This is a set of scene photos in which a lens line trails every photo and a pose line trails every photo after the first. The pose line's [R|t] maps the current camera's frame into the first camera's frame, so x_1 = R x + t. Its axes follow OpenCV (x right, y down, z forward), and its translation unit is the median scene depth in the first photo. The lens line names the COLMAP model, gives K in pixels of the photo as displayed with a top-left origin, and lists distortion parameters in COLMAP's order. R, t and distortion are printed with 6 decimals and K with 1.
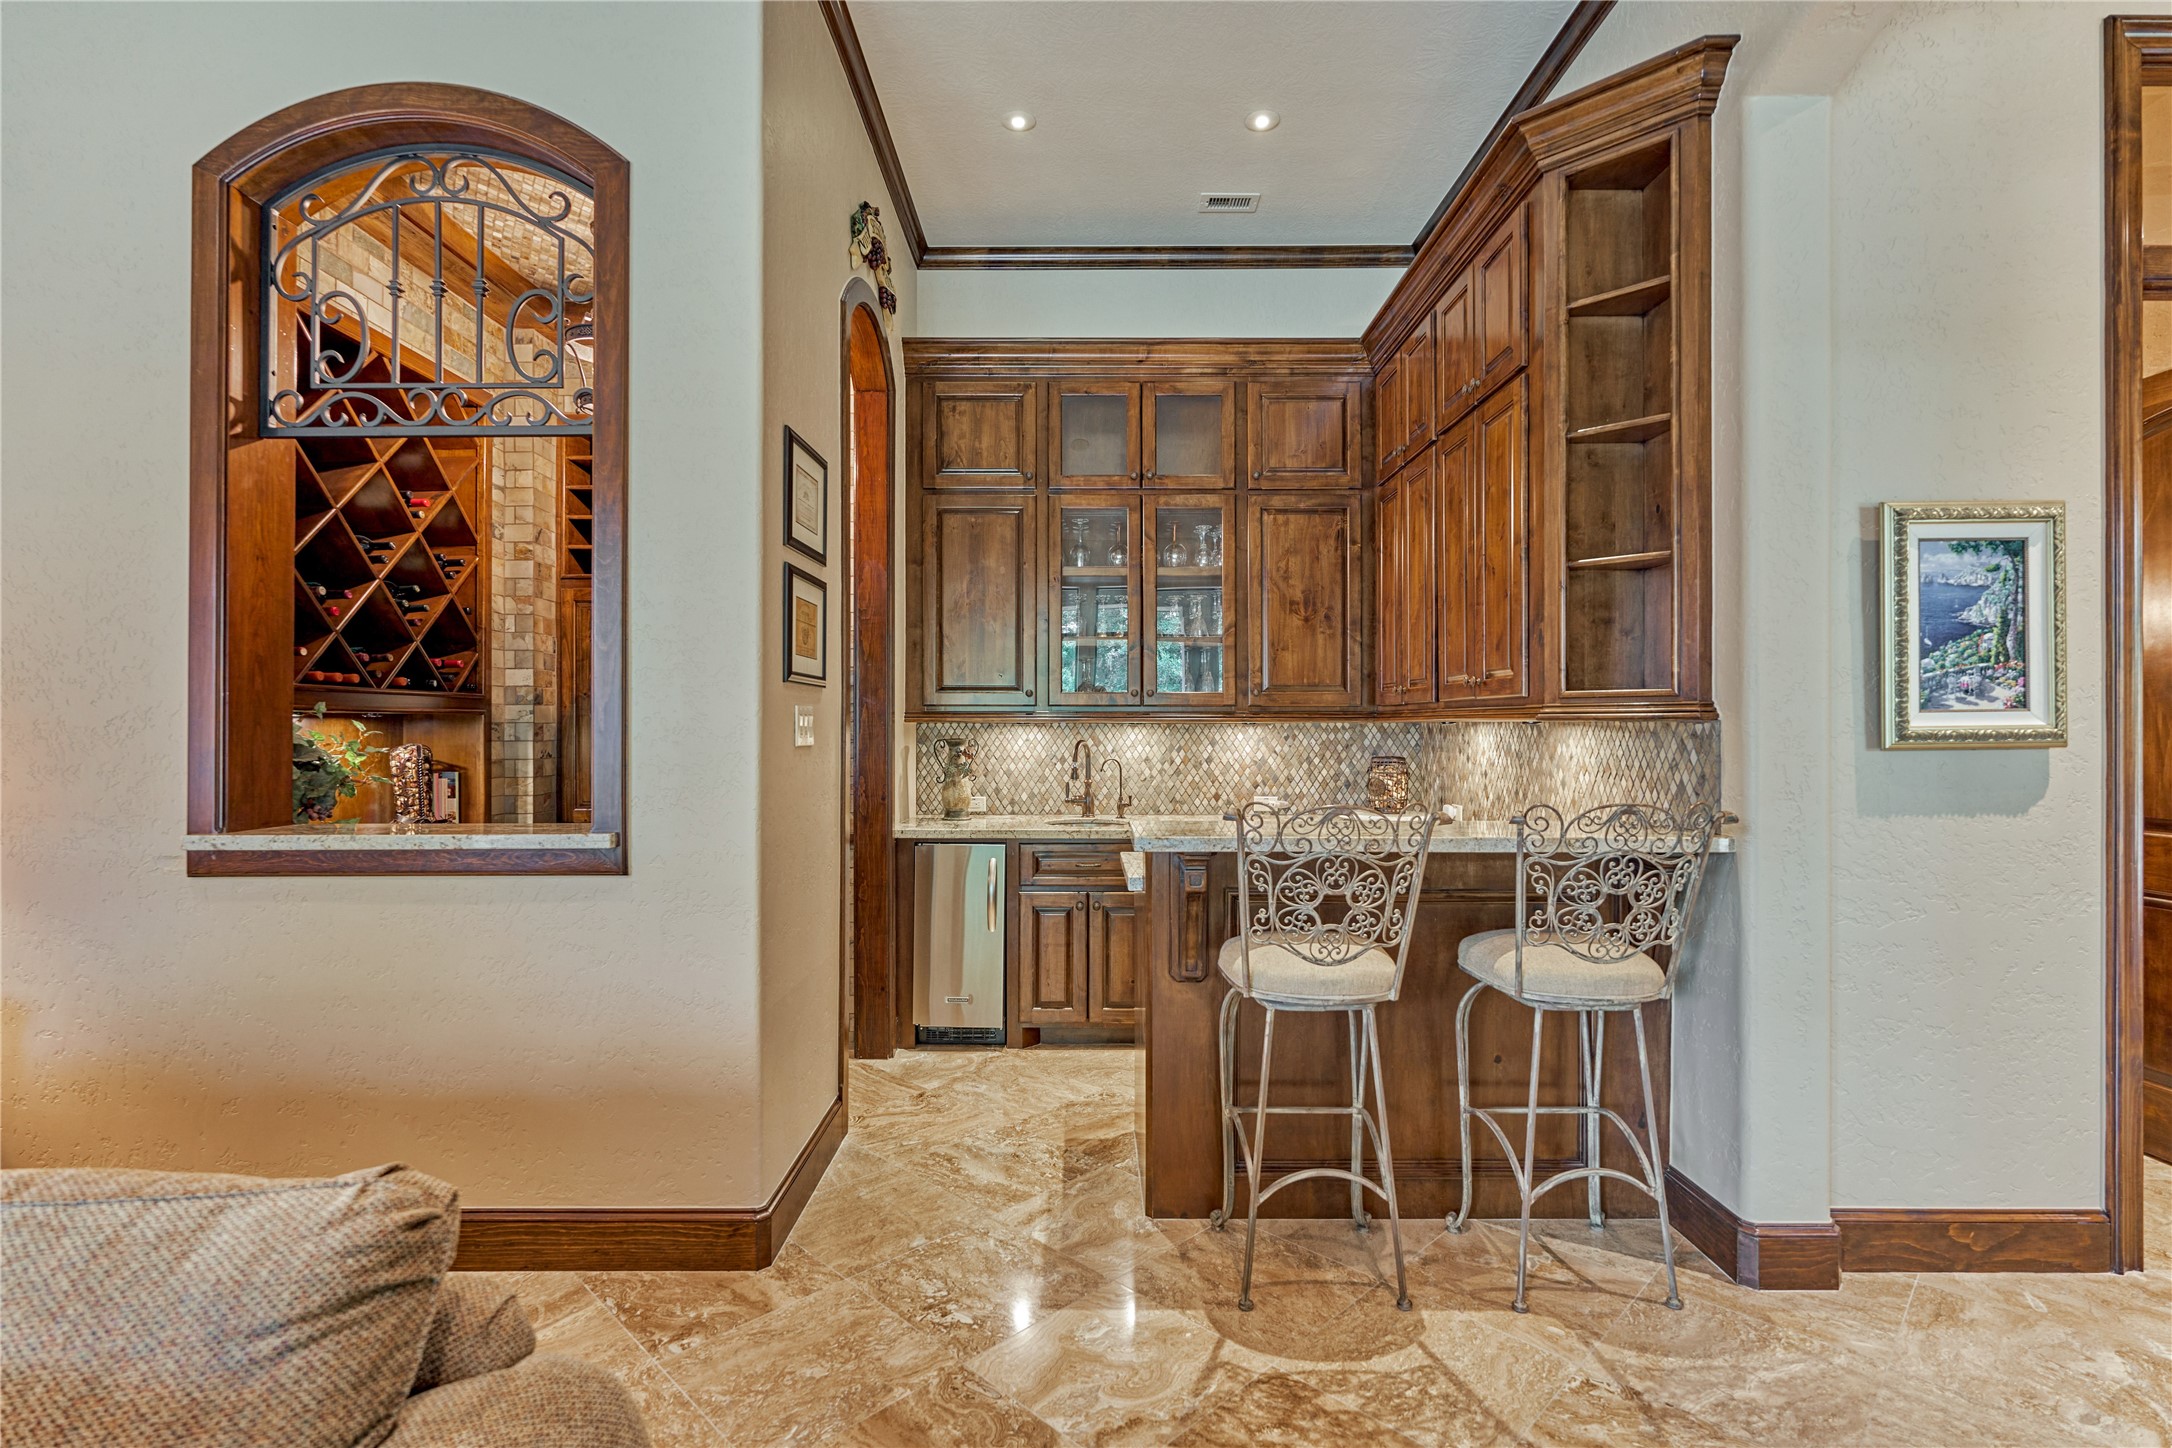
lens RADIAL K [[993.1, 0, 1087.7], [0, 993.1, 721.8], [0, 0, 1]] dist [-0.008039, -0.000390]
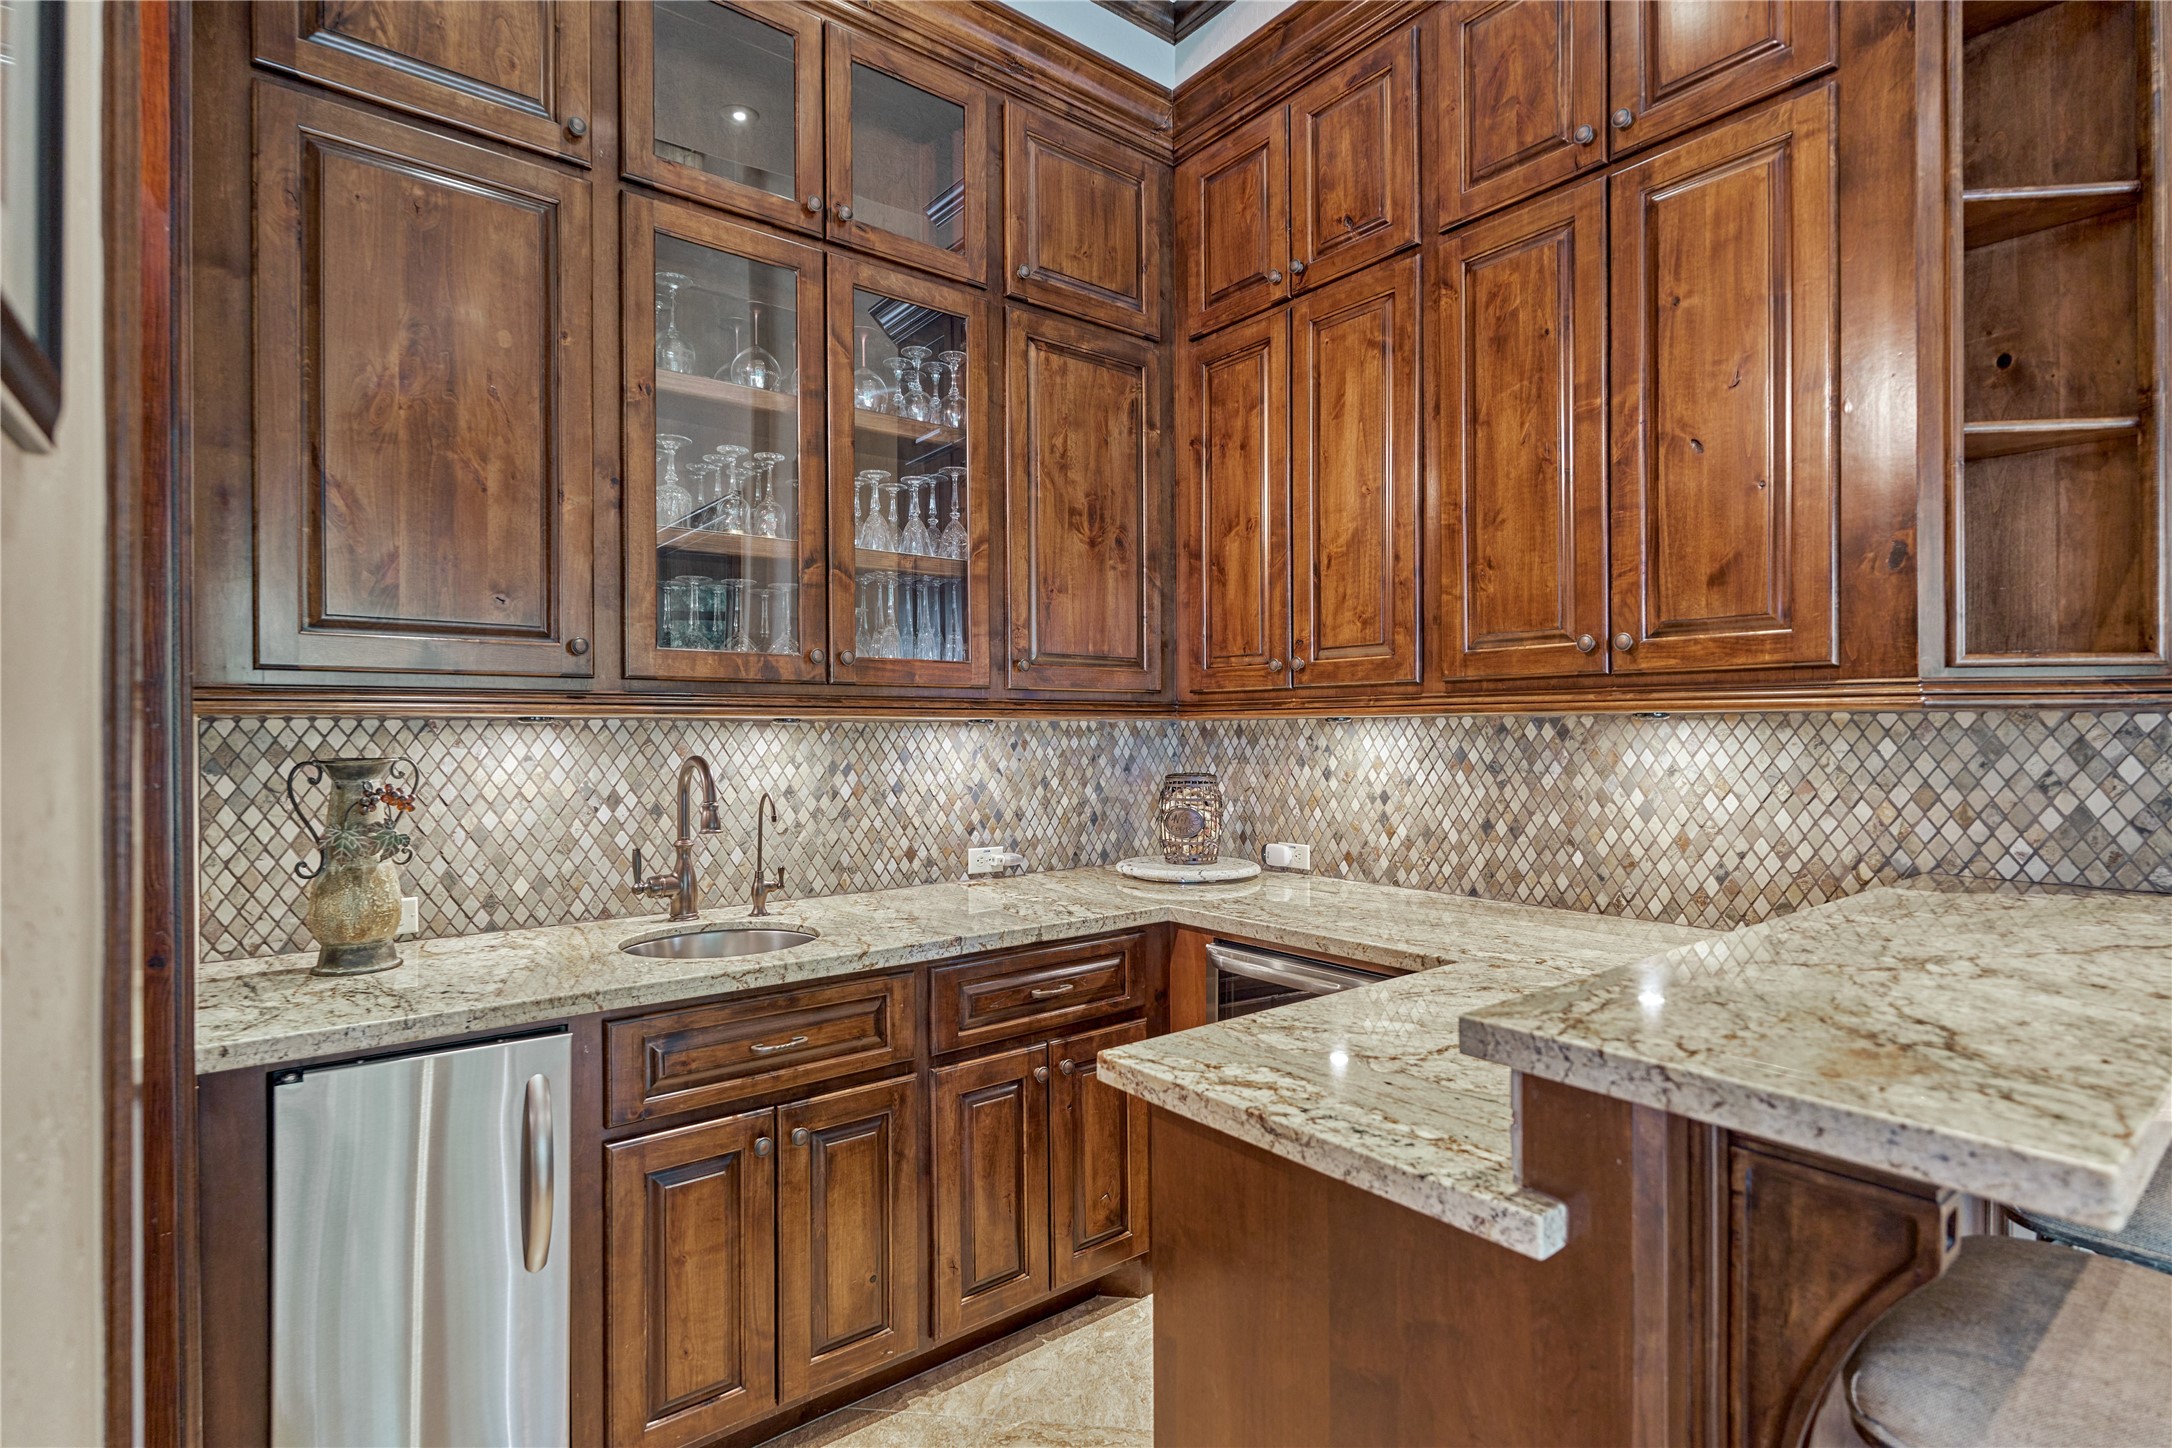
lens RADIAL K [[993.1, 0, 1025.0], [0, 993.1, 734.2], [0, 0, 1]] dist [-0.008039, -0.000390]
pose [[0.788409, -0.004990, 0.615131, -0.160762], [0.001420, 0.999979, 0.006292, 0.005447], [-0.615149, -0.004087, 0.788400, 0.530780]]
